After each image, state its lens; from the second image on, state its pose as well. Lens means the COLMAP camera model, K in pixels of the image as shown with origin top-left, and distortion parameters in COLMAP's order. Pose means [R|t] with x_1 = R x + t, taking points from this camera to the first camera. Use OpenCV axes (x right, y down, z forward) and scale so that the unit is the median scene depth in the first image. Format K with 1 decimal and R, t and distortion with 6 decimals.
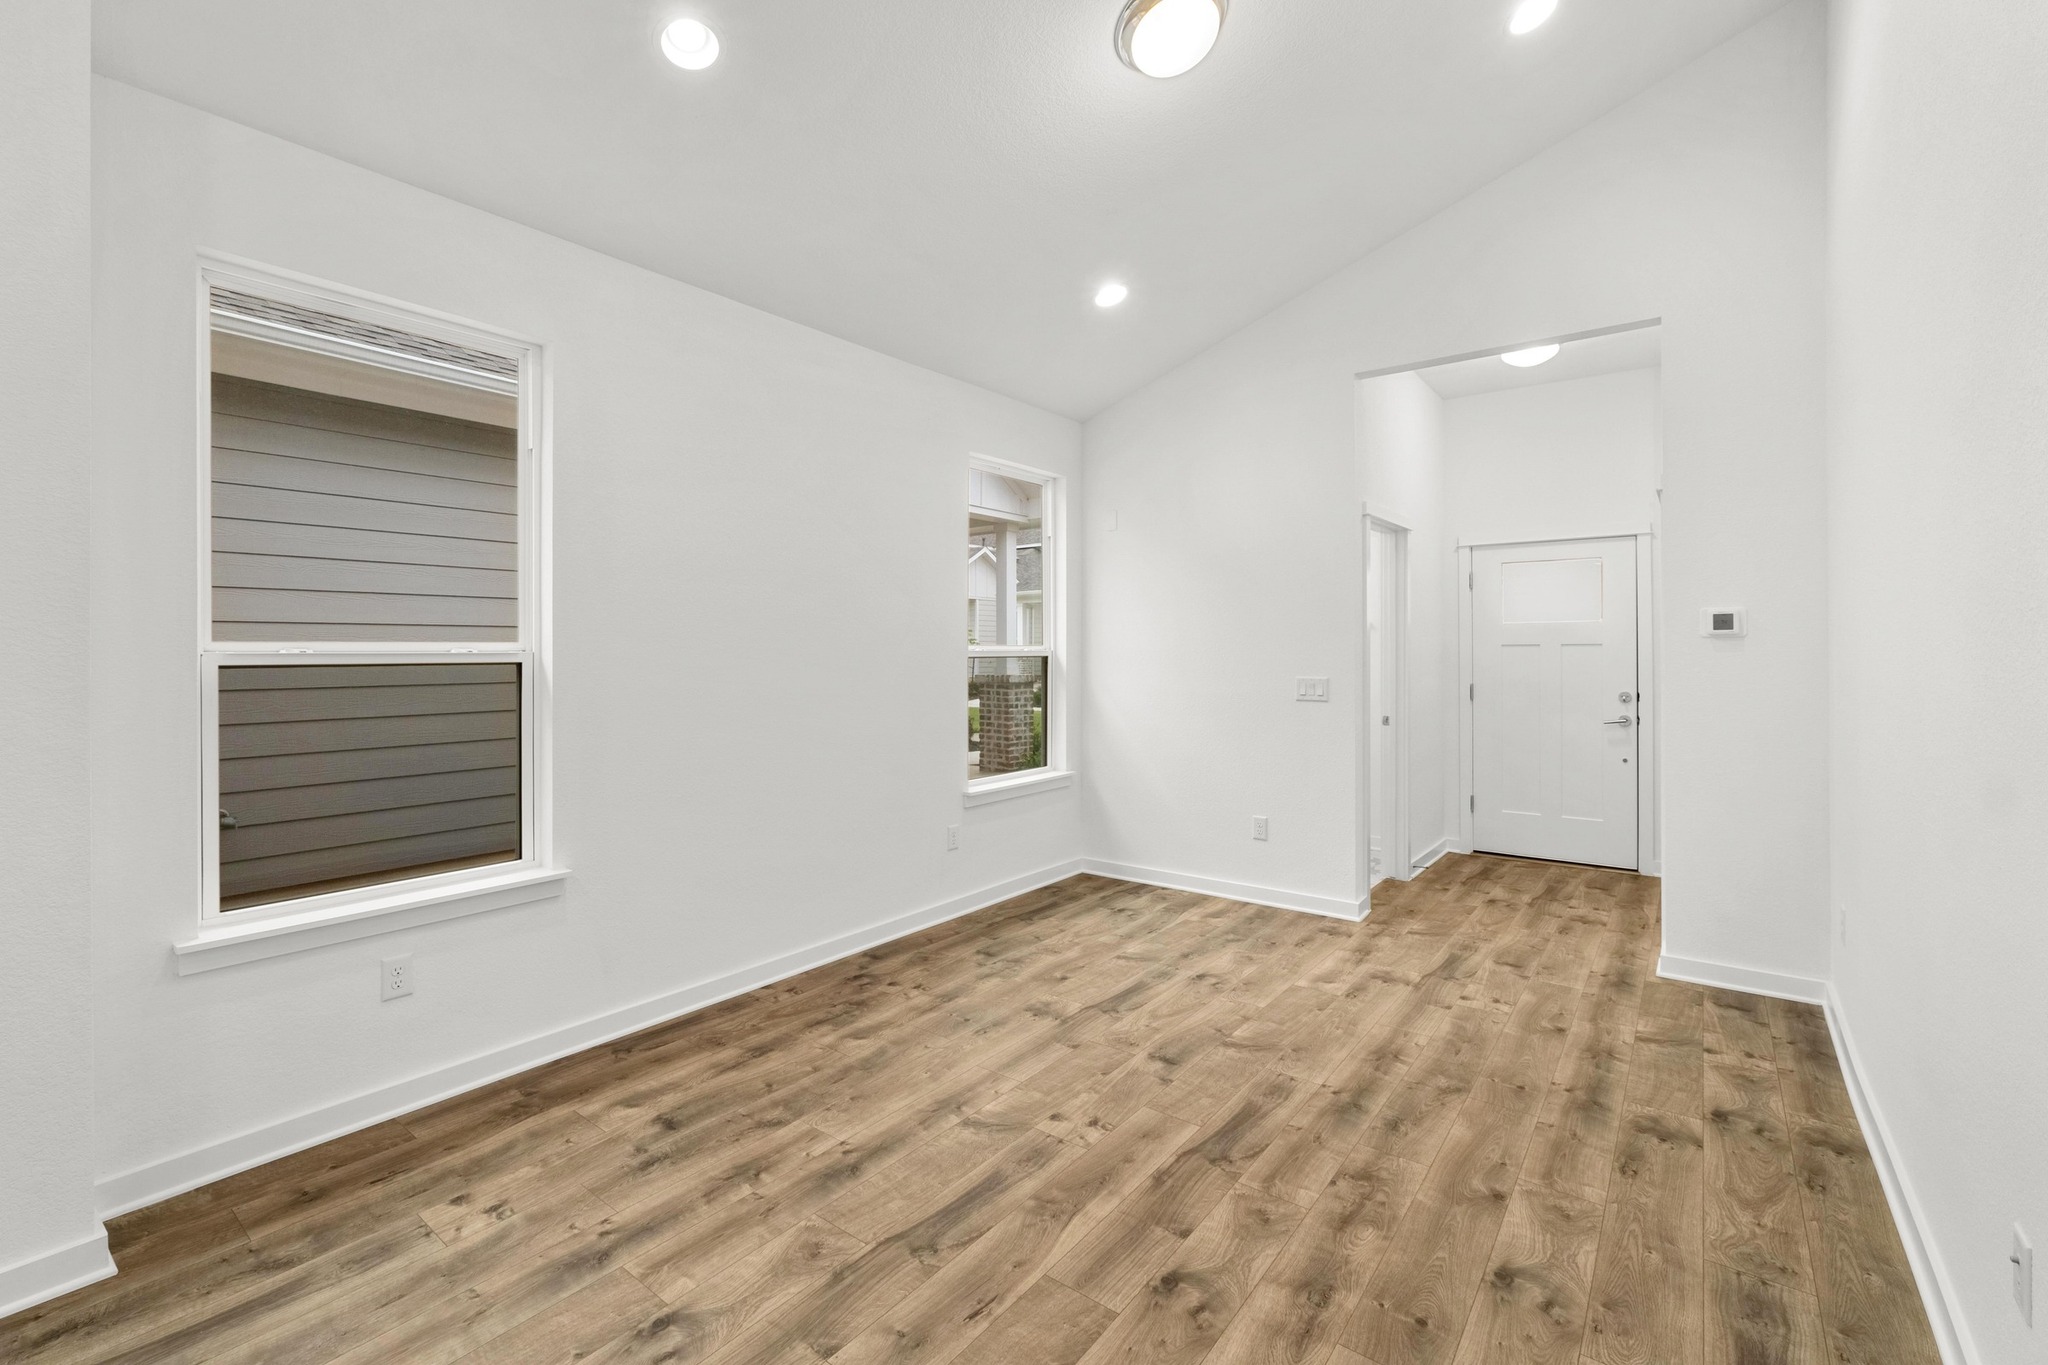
lens RADIAL K [[878.6, 0, 1017.0], [0, 878.6, 653.7], [0, 0, 1]] dist [-0.018810, 0.008800]
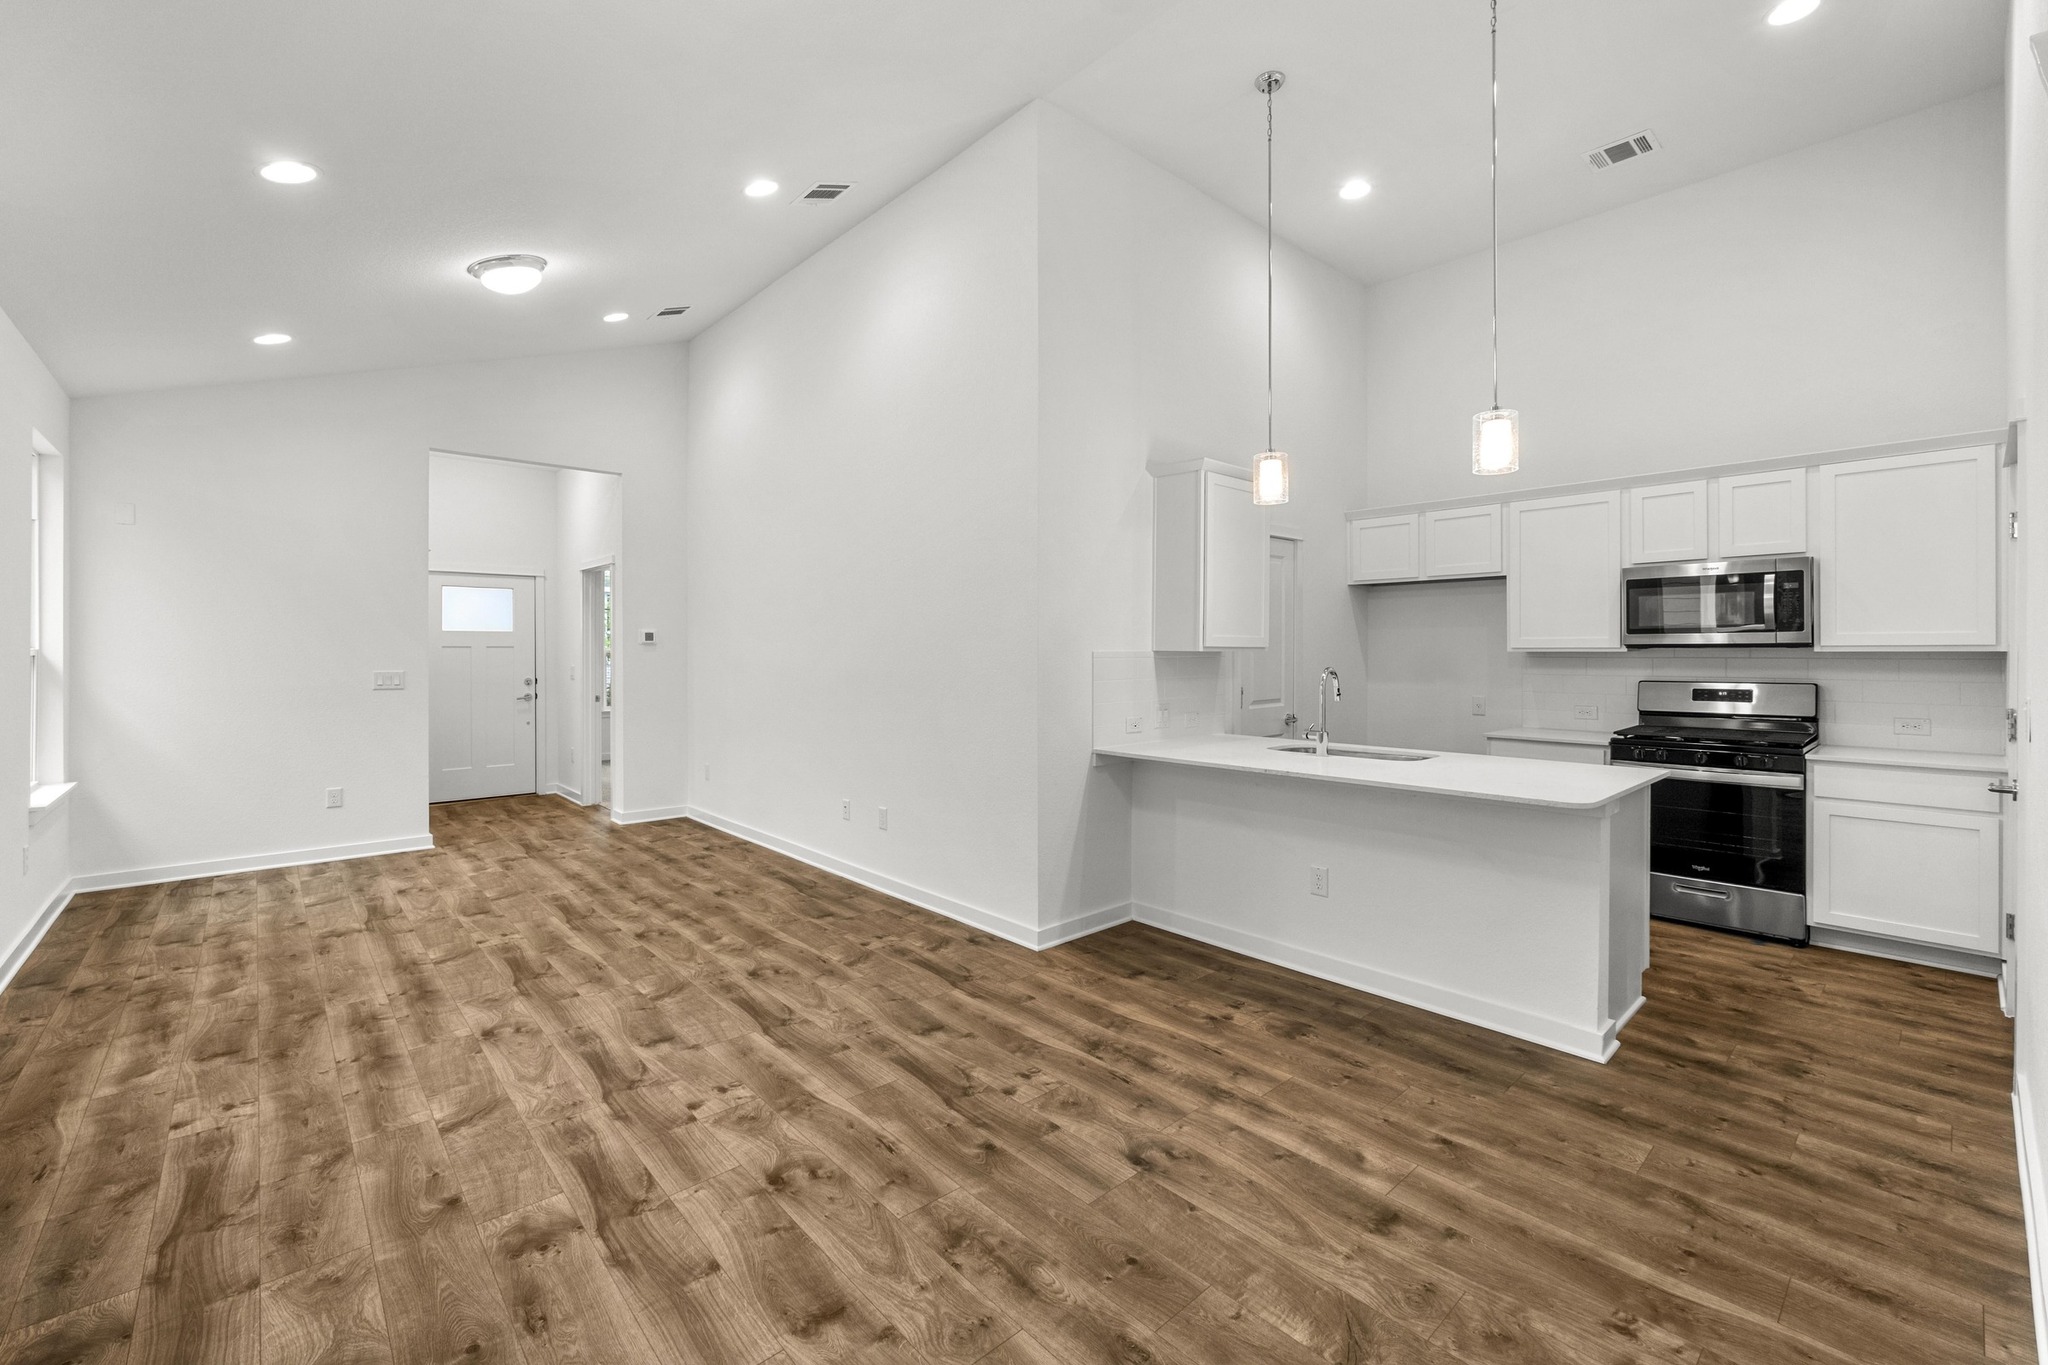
lens RADIAL K [[862.0, 0, 1027.9], [0, 862.0, 654.5], [0, 0, 1]] dist [-0.009592, 0.005909]
pose [[0.172750, -0.000302, 0.984966, -1.316200], [-0.002222, 0.999997, 0.000696, -0.000212], [-0.984963, -0.002309, 0.172749, -0.254277]]
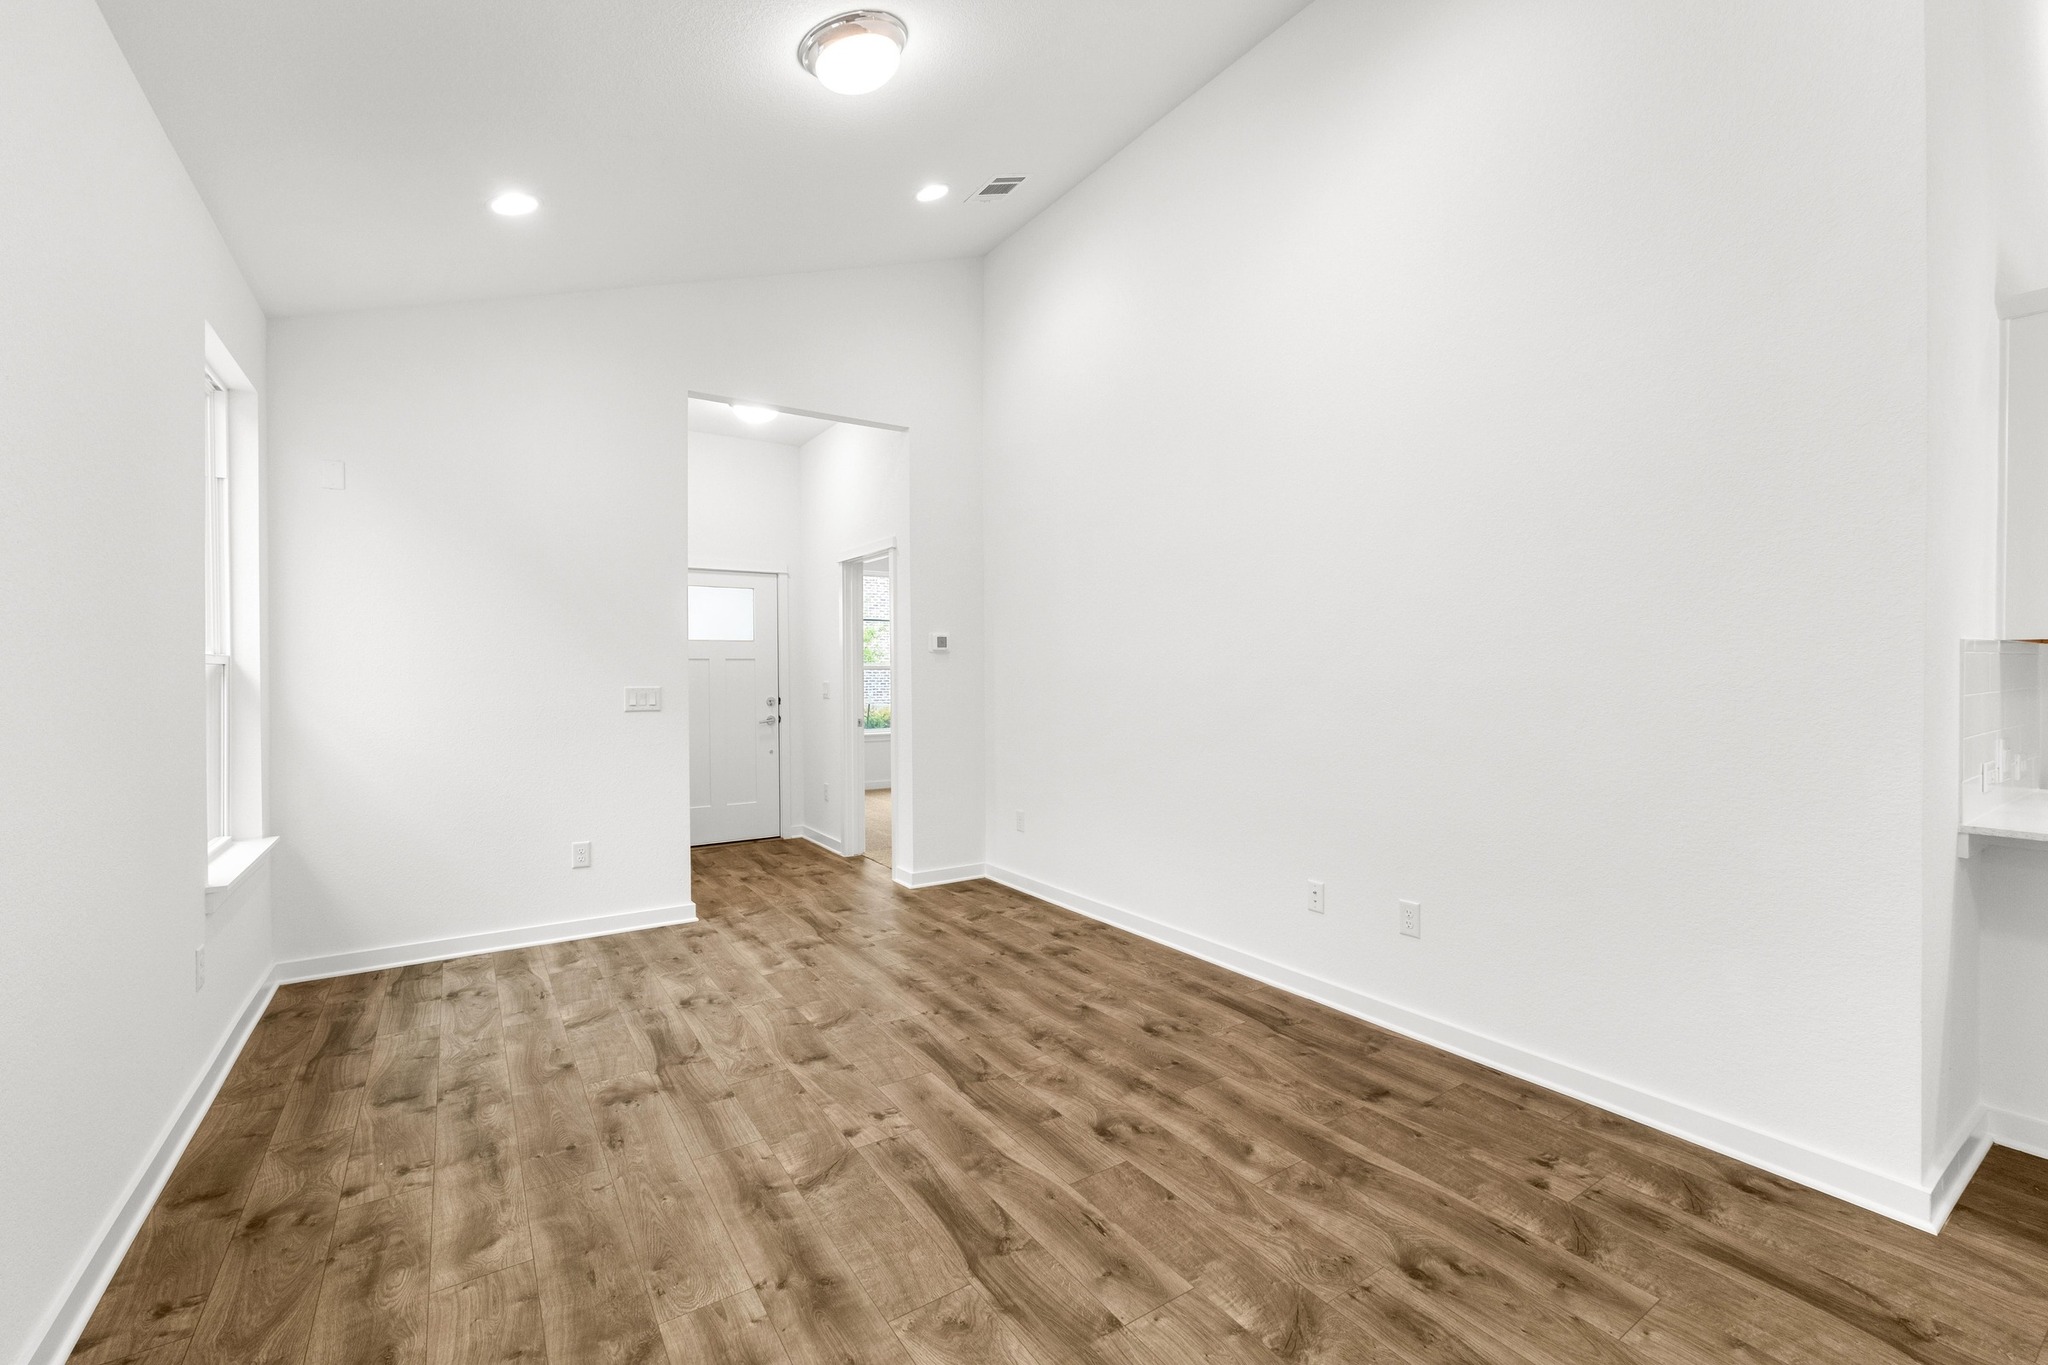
lens RADIAL K [[870.1, 0, 1042.8], [0, 870.1, 678.4], [0, 0, 1]] dist [-0.016355, 0.006161]
pose [[0.305647, -0.003640, 0.952138, -0.784219], [0.002567, 0.999992, 0.002999, 0.028620], [-0.952141, 0.001528, 0.305654, 0.501894]]
